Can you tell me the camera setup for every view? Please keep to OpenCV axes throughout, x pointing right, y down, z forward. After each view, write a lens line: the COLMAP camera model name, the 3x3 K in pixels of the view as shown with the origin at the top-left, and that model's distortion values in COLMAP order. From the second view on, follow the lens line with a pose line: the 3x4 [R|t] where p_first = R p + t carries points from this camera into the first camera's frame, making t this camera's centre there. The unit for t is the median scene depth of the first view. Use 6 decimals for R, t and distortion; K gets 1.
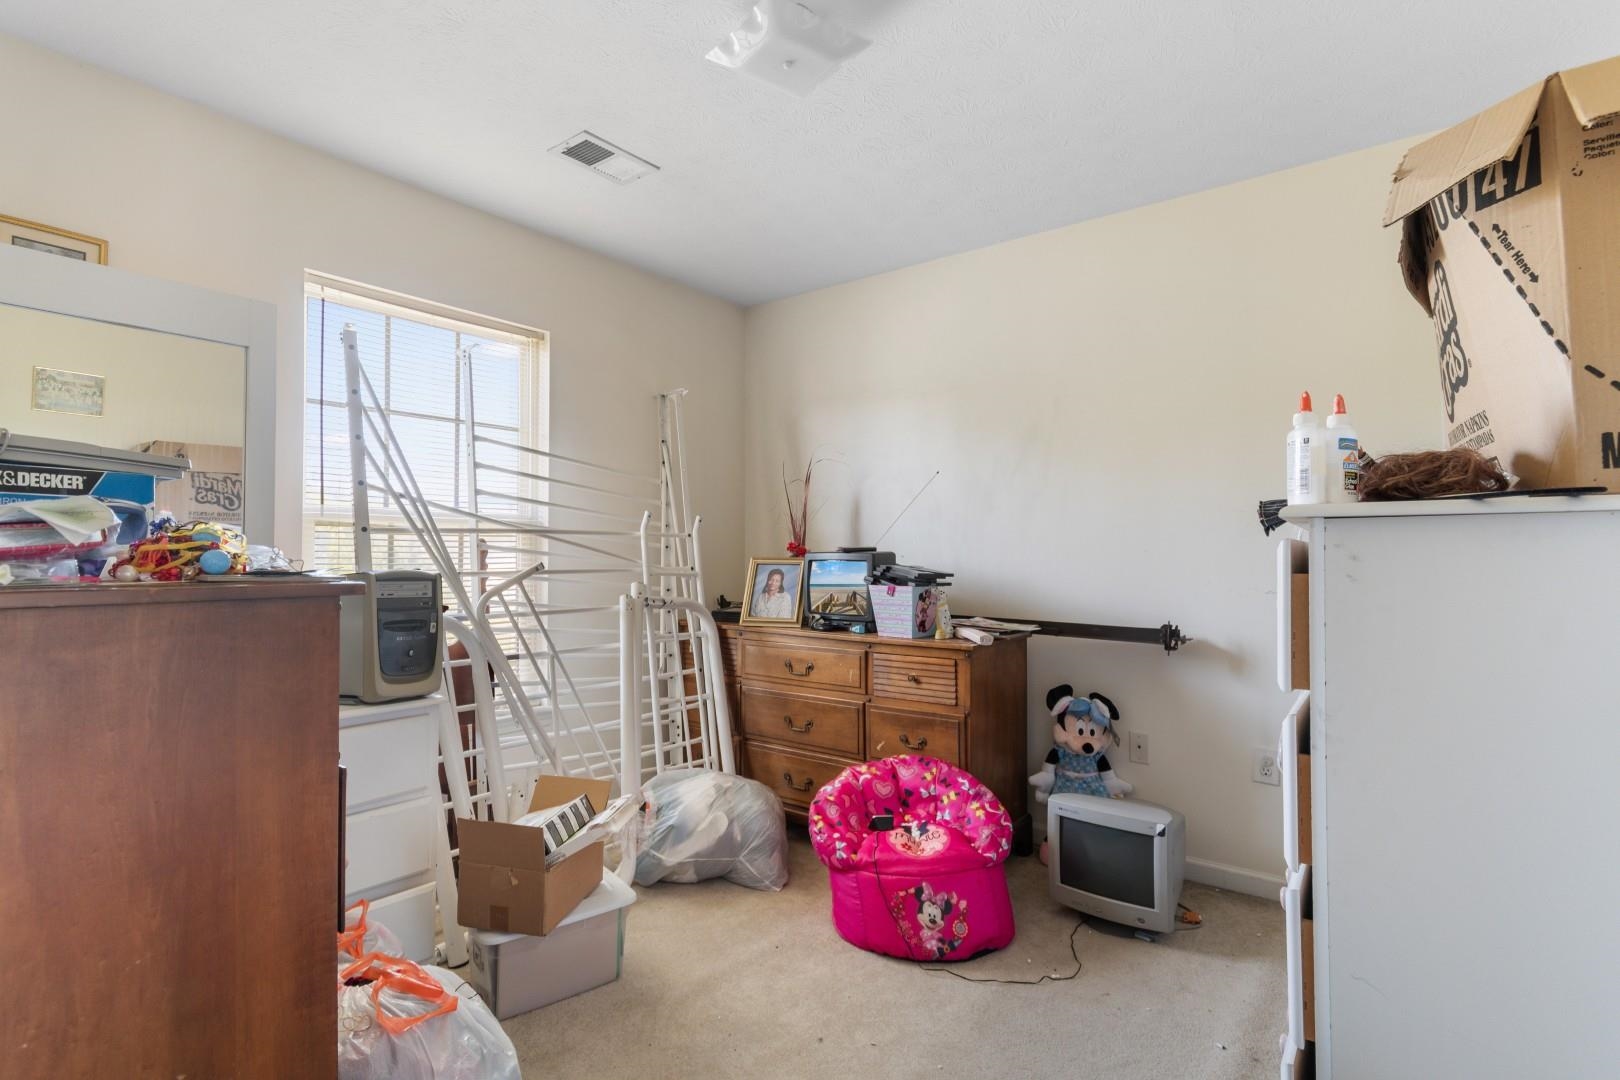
lens RADIAL K [[804.0, 0, 810.0], [0, 804.0, 540.0], [0, 0, 1]] dist [-0.001555, -0.000270]
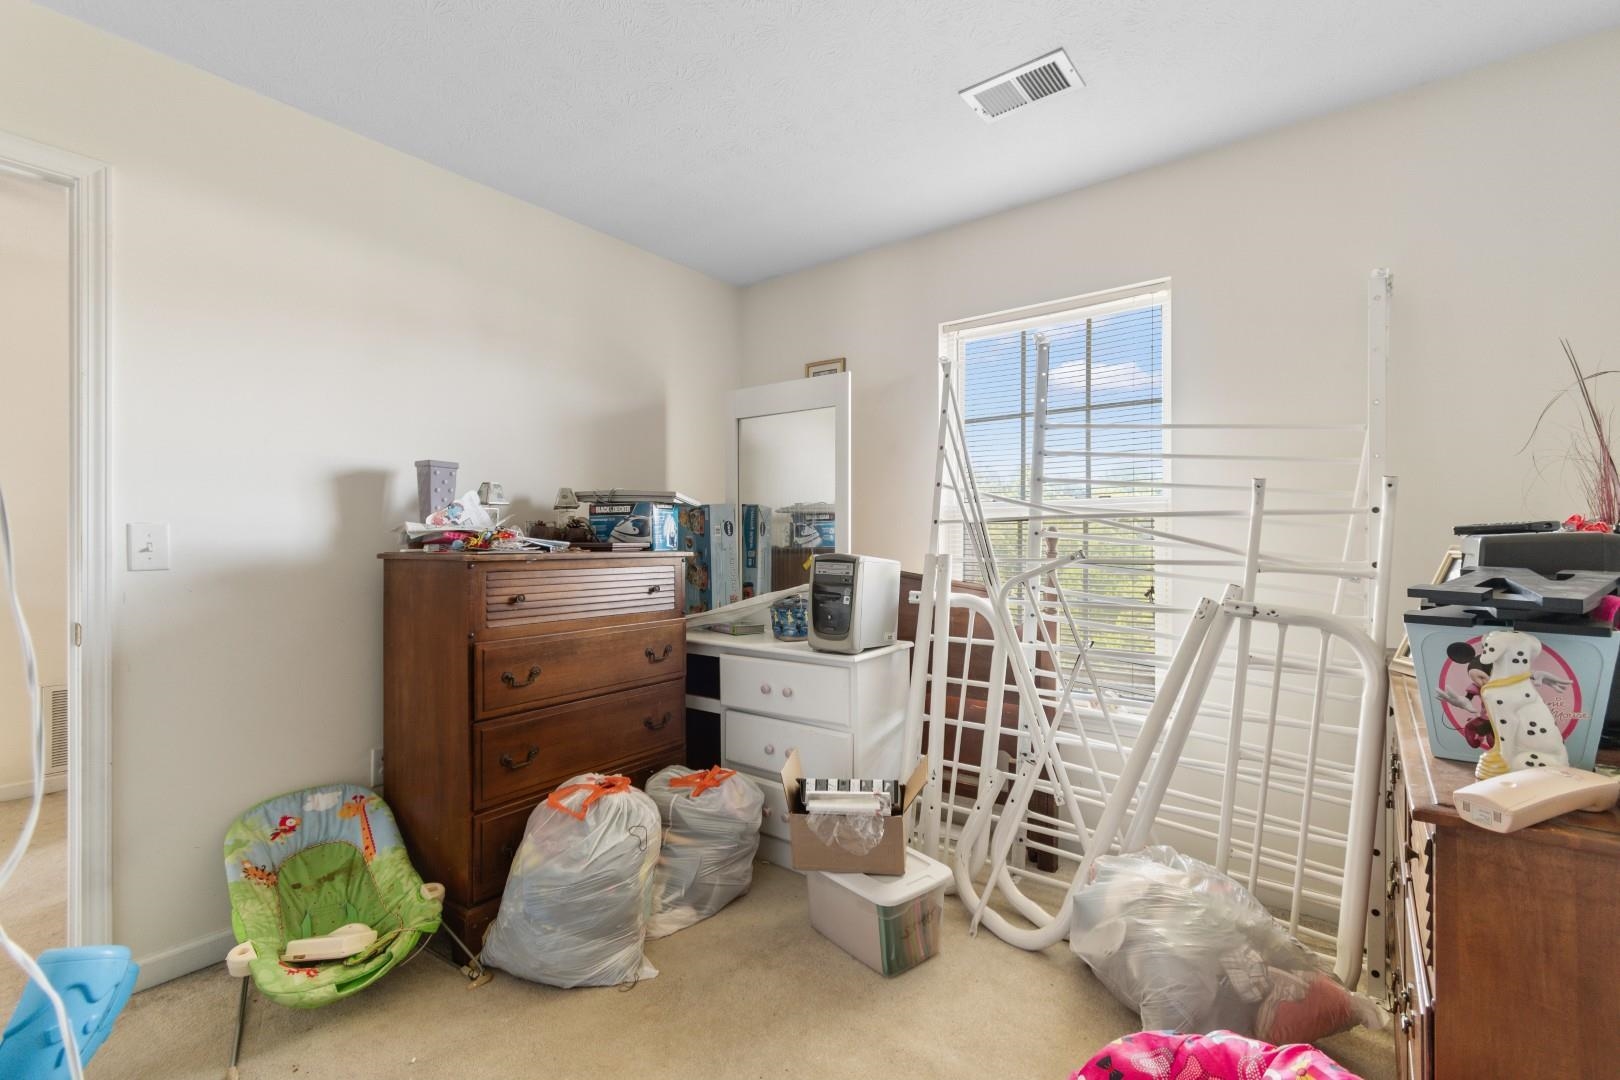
lens RADIAL K [[707.7, 0, 810.0], [0, 707.7, 540.0], [0, 0, 1]] dist [0.001800, 0.000041]
pose [[0.000281, 0.000708, -1.000000, 0.493089], [0.019172, 0.999816, 0.000713, 0.009842], [0.999816, -0.019172, 0.000268, 0.724320]]
